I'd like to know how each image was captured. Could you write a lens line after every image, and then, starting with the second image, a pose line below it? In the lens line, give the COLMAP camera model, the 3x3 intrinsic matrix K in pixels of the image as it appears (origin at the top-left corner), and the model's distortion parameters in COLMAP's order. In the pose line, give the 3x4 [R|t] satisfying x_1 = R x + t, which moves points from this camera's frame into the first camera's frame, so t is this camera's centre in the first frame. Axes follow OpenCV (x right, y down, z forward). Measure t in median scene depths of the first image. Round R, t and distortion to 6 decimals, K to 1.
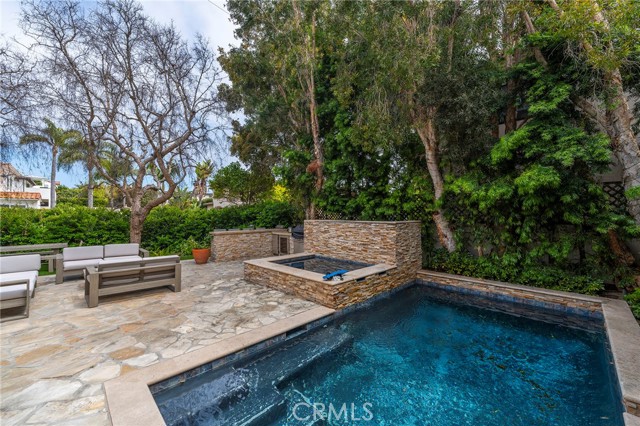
lens RADIAL K [[257.1, 0, 322.3], [0, 257.1, 212.8], [0, 0, 1]] dist [-0.000718, -0.000301]
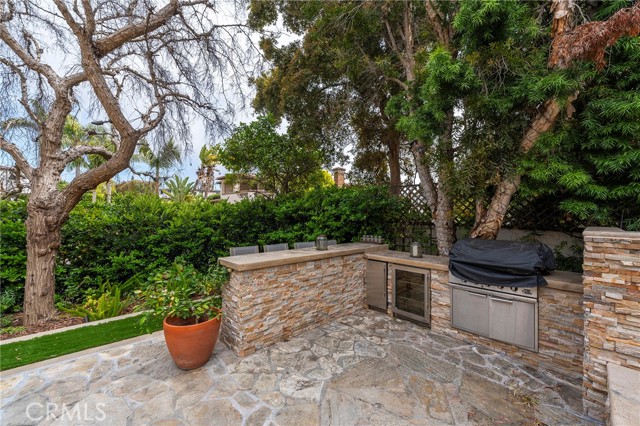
lens RADIAL K [[257.1, 0, 322.3], [0, 257.1, 212.8], [0, 0, 1]] dist [-0.000718, -0.000301]
pose [[0.999678, 0.011126, -0.022800, -0.493115], [-0.011143, 0.999938, -0.000614, 0.018035], [0.022792, 0.000867, 0.999740, 1.108114]]
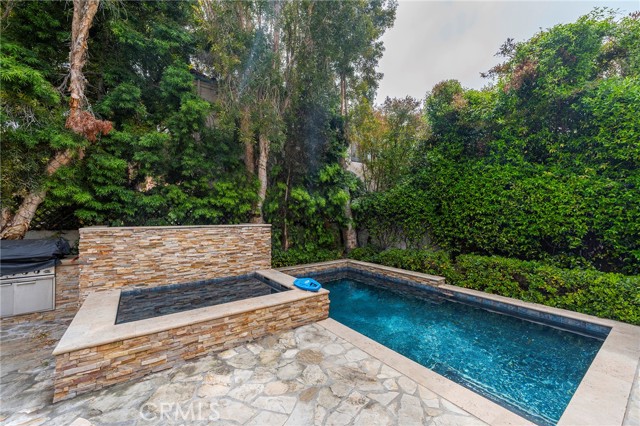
lens RADIAL K [[255.5, 0, 318.7], [0, 255.5, 210.2], [0, 0, 1]] dist [-0.001337, -0.000271]
pose [[0.160819, 0.025551, 0.986653, -0.716000], [-0.003008, 0.999673, -0.025398, 0.005819], [-0.986979, 0.001116, 0.160843, 0.713323]]
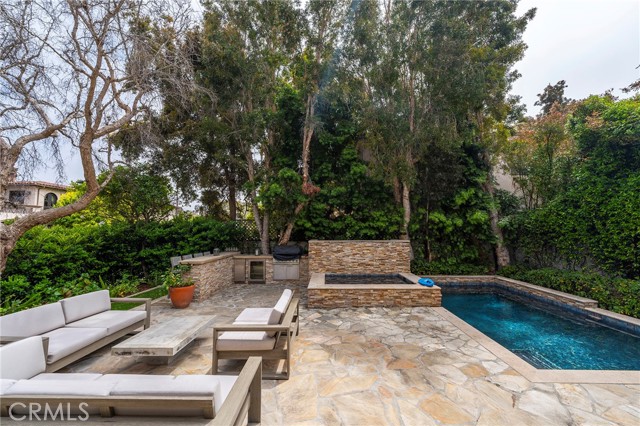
lens RADIAL K [[255.5, 0, 318.7], [0, 255.5, 210.2], [0, 0, 1]] dist [-0.001337, -0.000271]
pose [[0.726818, 0.055467, 0.684587, -1.111674], [-0.002138, 0.996912, -0.078502, -0.021340], [-0.686827, 0.055593, 0.724692, 0.352926]]
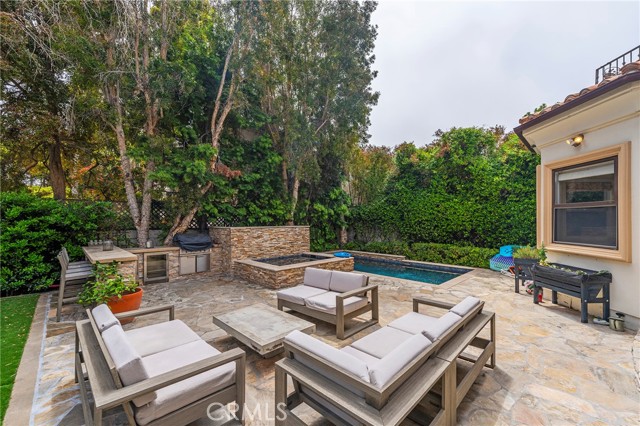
lens RADIAL K [[260.1, 0, 314.9], [0, 260.1, 219.9], [0, 0, 1]] dist [0.001843, 0.000010]
pose [[0.021320, 0.005155, 0.999759, -1.541279], [-0.004557, 0.999977, -0.005059, 0.005144], [-0.999762, -0.004448, 0.021343, 1.005606]]
